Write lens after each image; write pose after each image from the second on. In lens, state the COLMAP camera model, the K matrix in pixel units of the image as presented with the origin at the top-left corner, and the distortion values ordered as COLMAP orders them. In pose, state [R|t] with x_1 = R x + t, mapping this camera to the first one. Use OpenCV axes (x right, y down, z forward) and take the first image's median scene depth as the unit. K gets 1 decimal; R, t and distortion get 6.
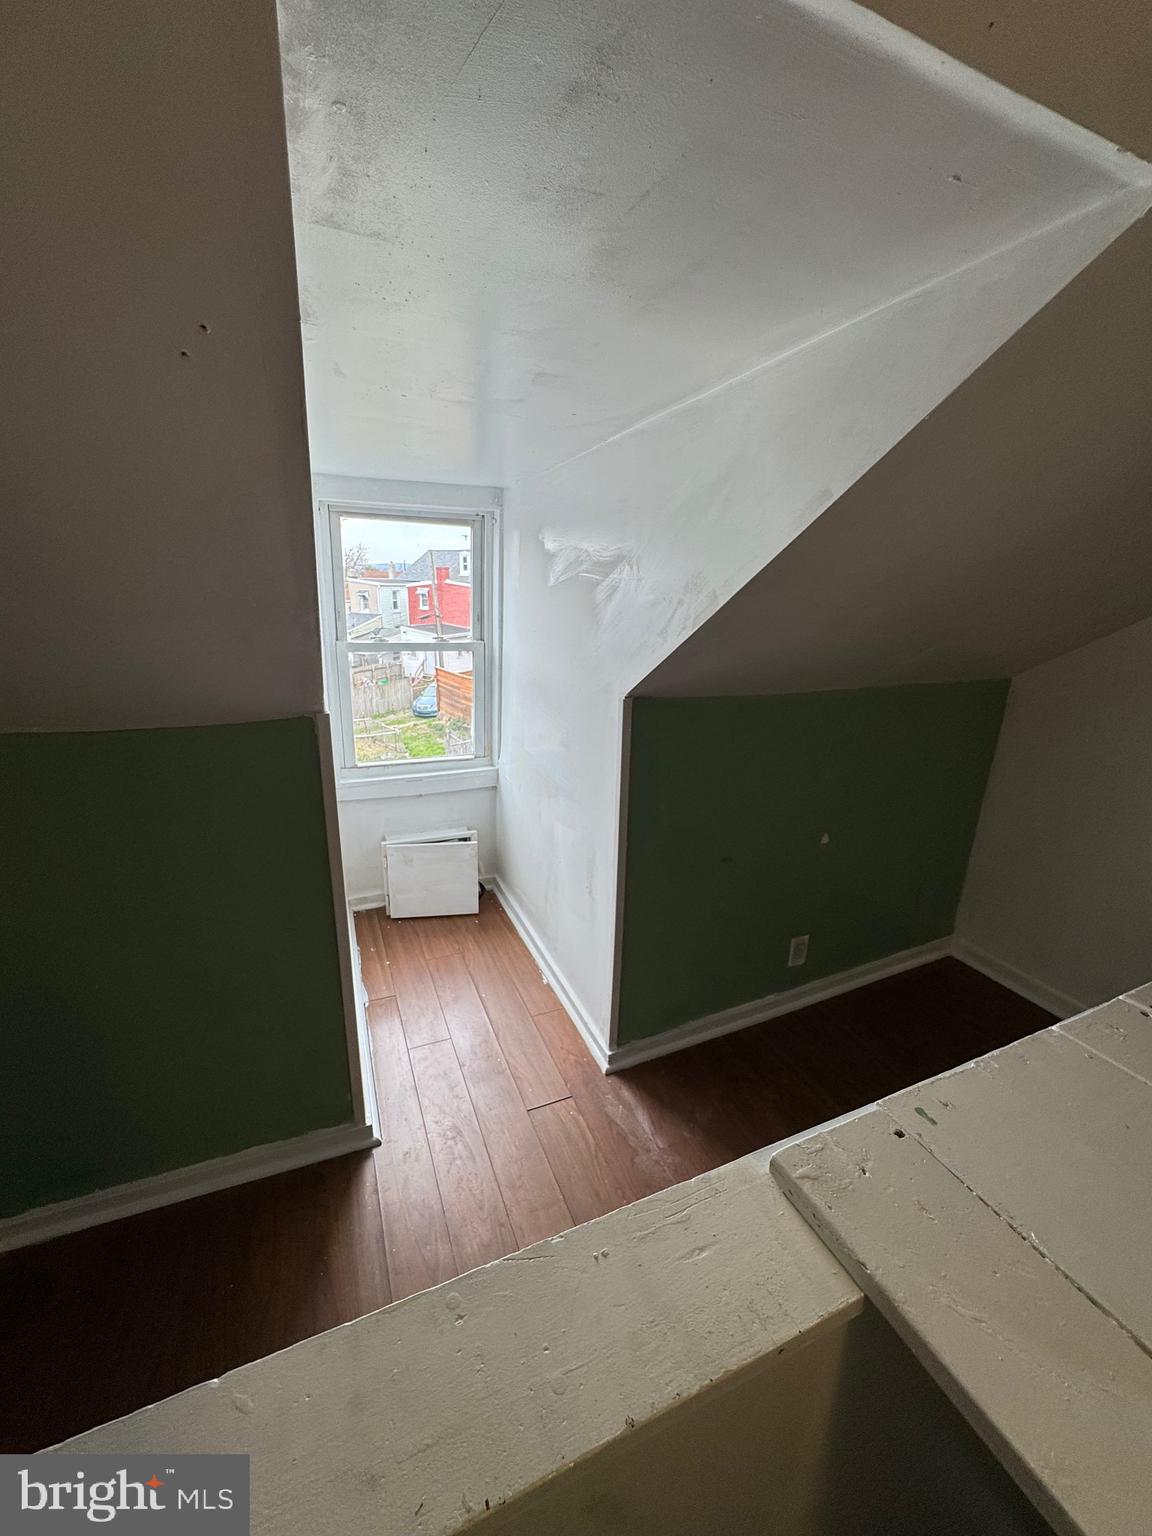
lens RADIAL K [[611.5, 0, 575.7], [0, 611.5, 766.8], [0, 0, 1]] dist [0.000268, 0.000390]
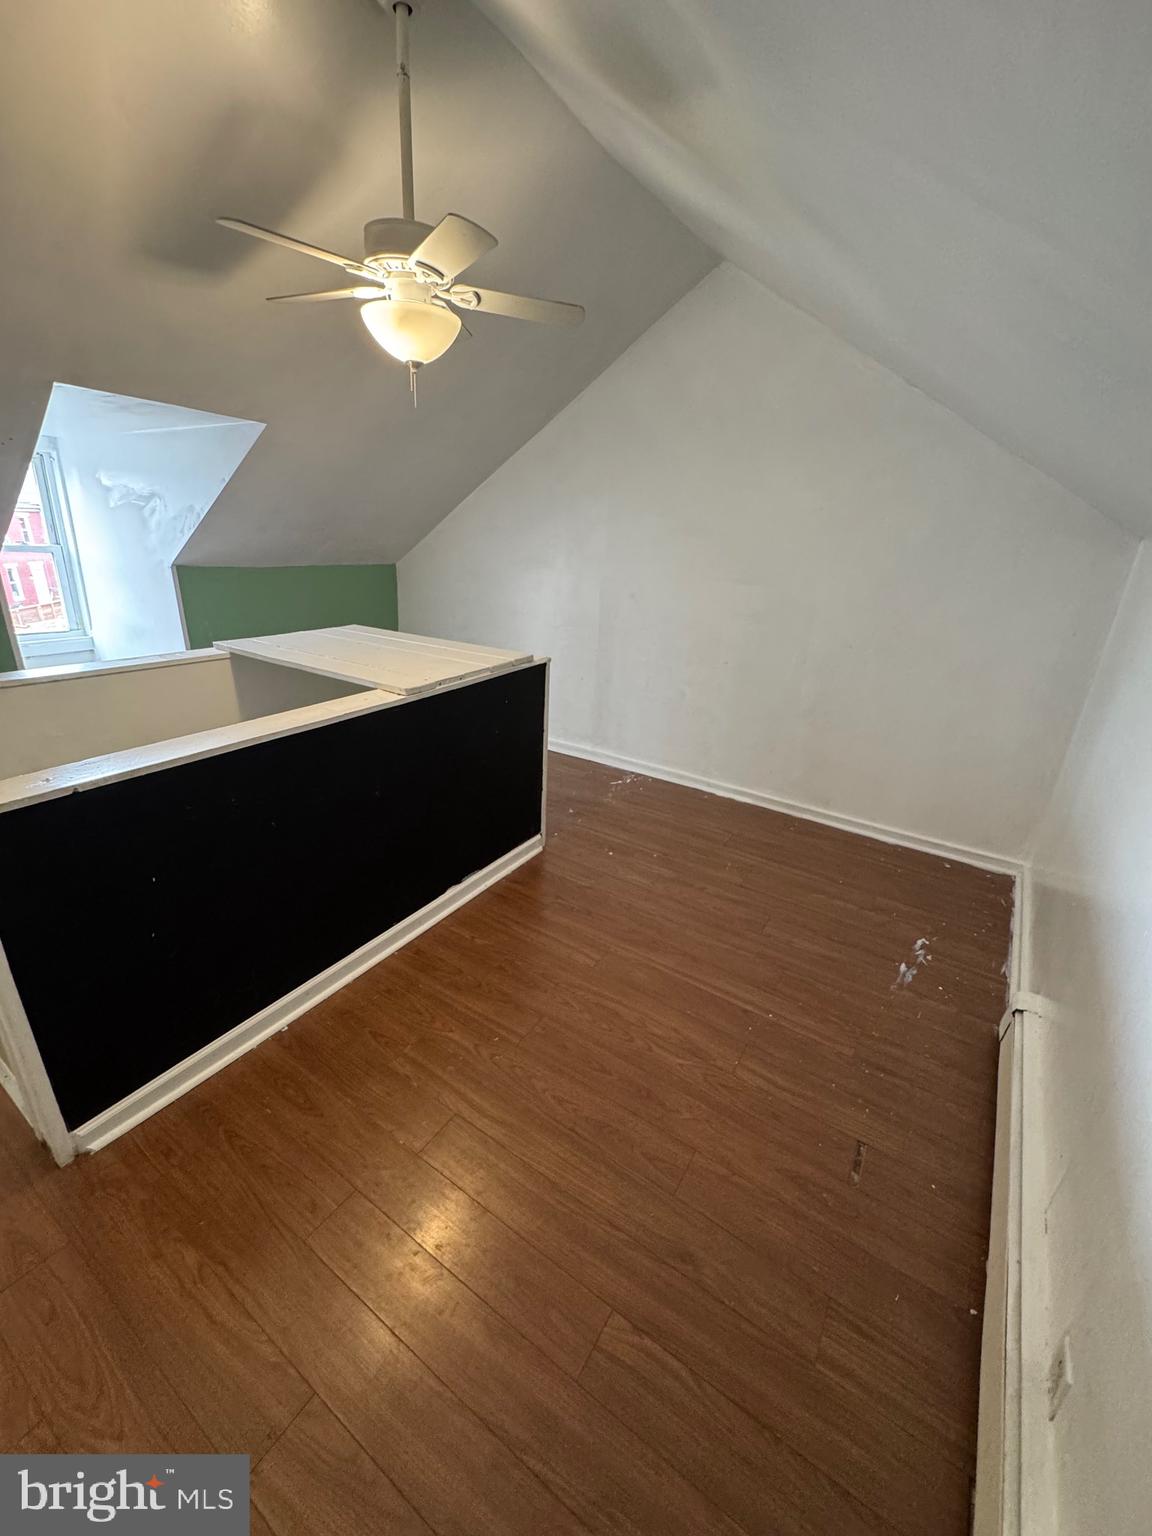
lens RADIAL K [[611.5, 0, 577.3], [0, 611.5, 774.7], [0, 0, 1]] dist [0.000268, 0.000390]
pose [[0.827907, -0.175263, 0.532778, -0.005482], [0.120431, 0.983316, 0.136330, 0.375096], [-0.547783, -0.048706, 0.835202, -1.215615]]
